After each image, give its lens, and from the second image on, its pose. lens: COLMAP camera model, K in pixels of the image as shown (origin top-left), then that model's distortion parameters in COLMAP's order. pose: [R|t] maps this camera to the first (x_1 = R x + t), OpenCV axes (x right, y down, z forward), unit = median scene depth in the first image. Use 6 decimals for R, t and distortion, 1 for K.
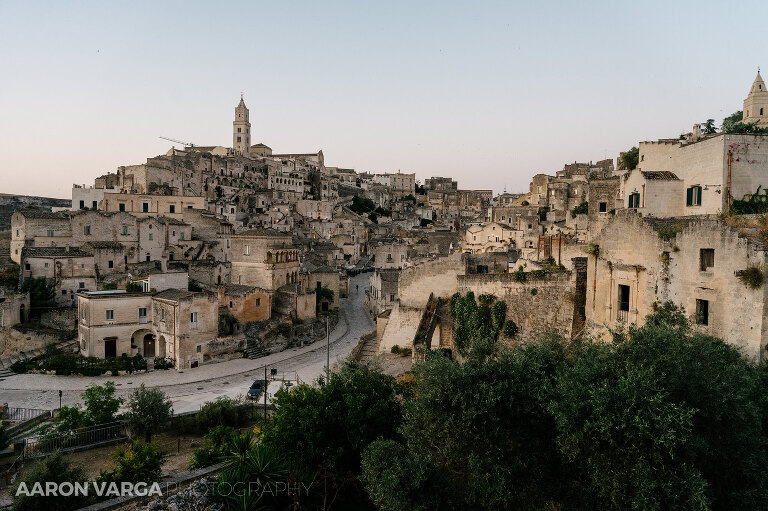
lens RADIAL K [[515.4, 0, 381.9], [0, 515.4, 249.2], [0, 0, 1]] dist [-0.001680, 0.002624]
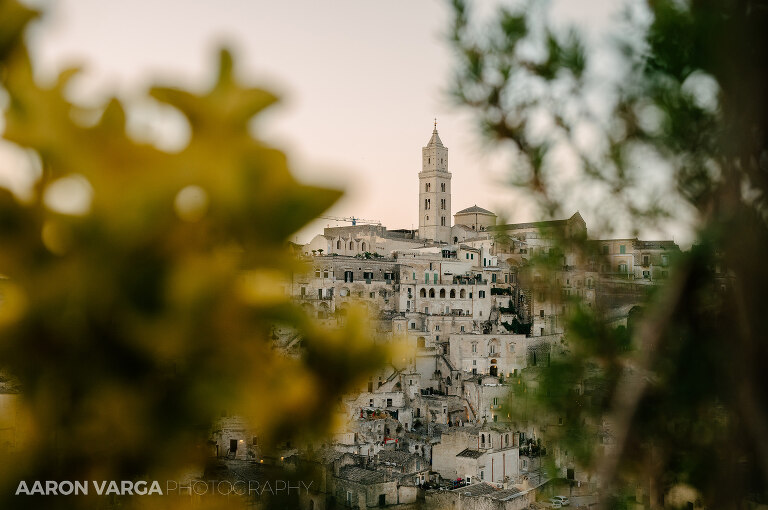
lens RADIAL K [[880.8, 0, 390.0], [0, 880.8, 258.1], [0, 0, 1]] dist [-0.006500, 0.000000]
pose [[0.847716, -0.038460, -0.529054, 0.233600], [-0.013467, 0.995486, -0.093947, -0.085860], [0.530279, 0.086766, 0.843372, 0.245643]]
